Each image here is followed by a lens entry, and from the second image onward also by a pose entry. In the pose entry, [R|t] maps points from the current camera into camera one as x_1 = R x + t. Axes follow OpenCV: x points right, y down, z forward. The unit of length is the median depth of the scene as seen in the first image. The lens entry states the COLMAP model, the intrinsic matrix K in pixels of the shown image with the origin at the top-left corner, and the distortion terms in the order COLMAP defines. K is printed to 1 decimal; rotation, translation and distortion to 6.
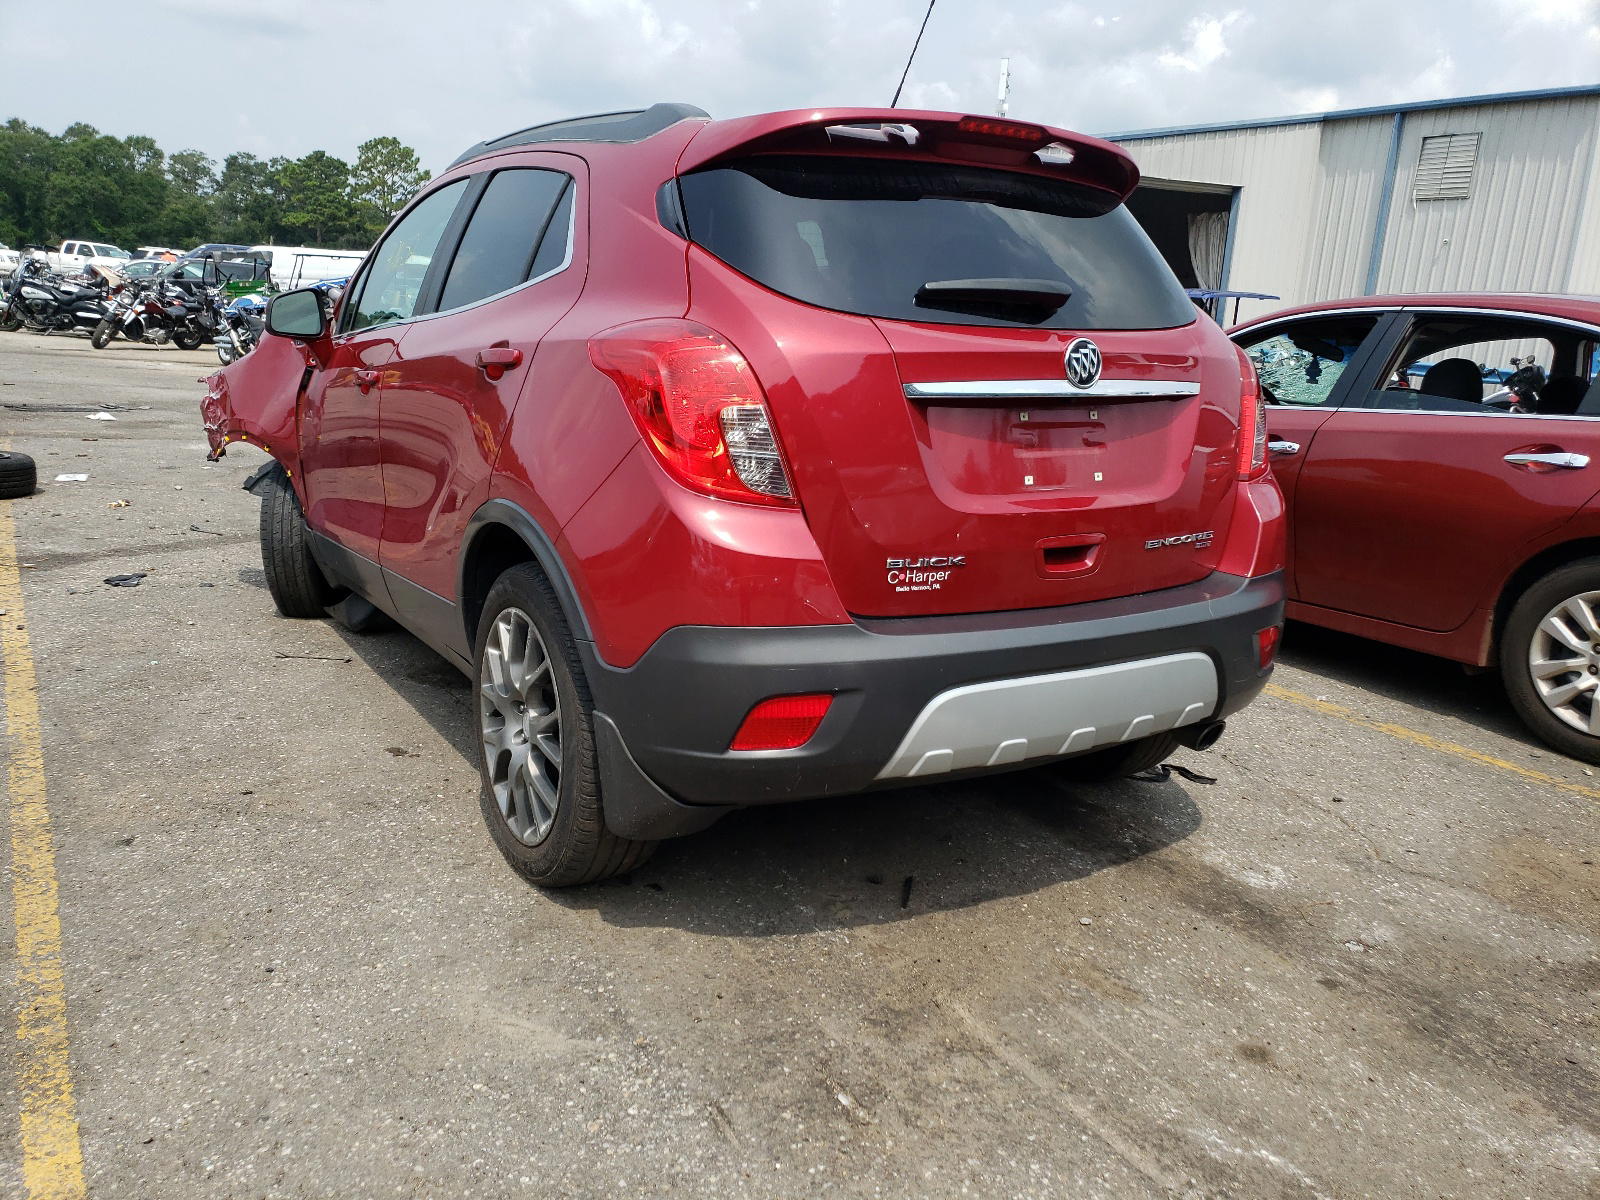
lens RADIAL K [[1206.9, 0, 800.0], [0, 1206.9, 600.0], [0, 0, 1]] dist [0.031158, 0.000150]
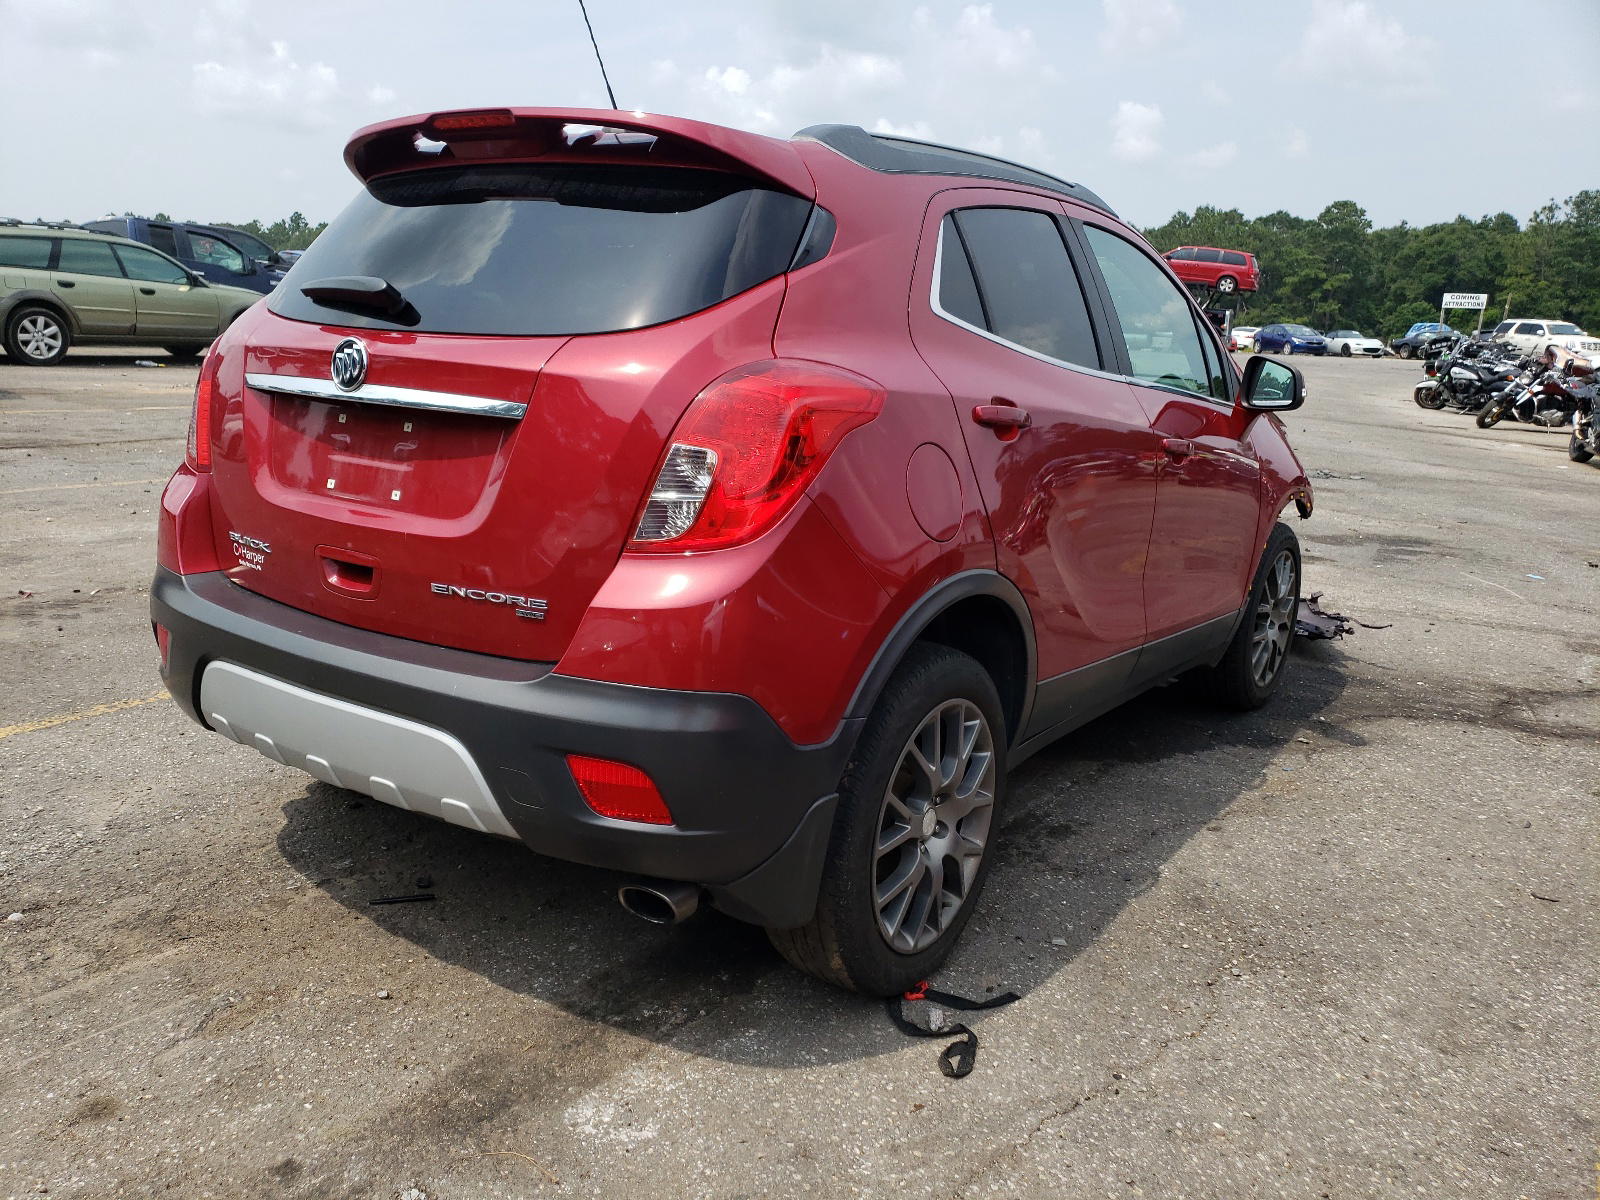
lens RADIAL K [[1228.0, 0, 799.5], [0, 1228.0, 620.1], [0, 0, 1]] dist [0.023361, 0.003617]
pose [[0.424895, 0.194986, -0.883994, 0.958332], [-0.243182, 0.965217, 0.096015, -0.138842], [0.871967, 0.174175, 0.457533, 0.692246]]
